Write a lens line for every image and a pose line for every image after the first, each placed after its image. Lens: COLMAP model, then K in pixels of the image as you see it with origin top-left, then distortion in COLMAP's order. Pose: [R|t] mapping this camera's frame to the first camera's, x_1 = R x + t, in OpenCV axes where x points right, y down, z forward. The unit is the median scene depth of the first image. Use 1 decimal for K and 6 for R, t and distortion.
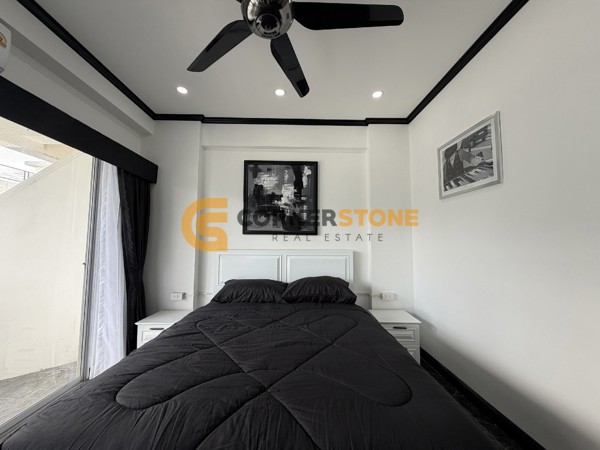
lens RADIAL K [[238.9, 0, 298.2], [0, 238.9, 225.4], [0, 0, 1]] dist [0.000981, -0.000420]
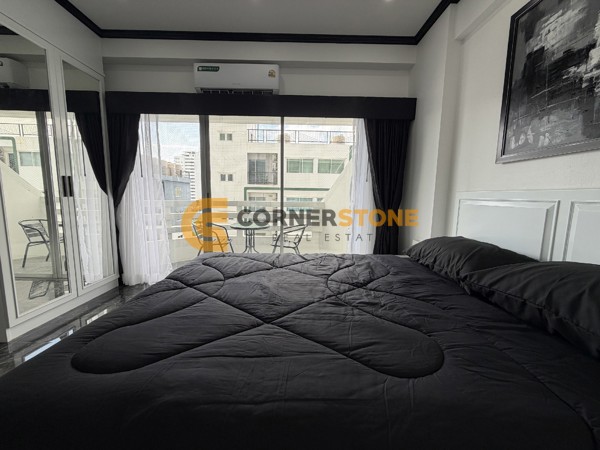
lens RADIAL K [[238.9, 0, 298.2], [0, 238.9, 225.4], [0, 0, 1]] dist [0.000981, -0.000420]
pose [[-0.013981, 0.119675, -0.992715, 0.346376], [0.060630, 0.991086, 0.118625, 0.084991], [0.998062, -0.058530, -0.021112, 0.529517]]
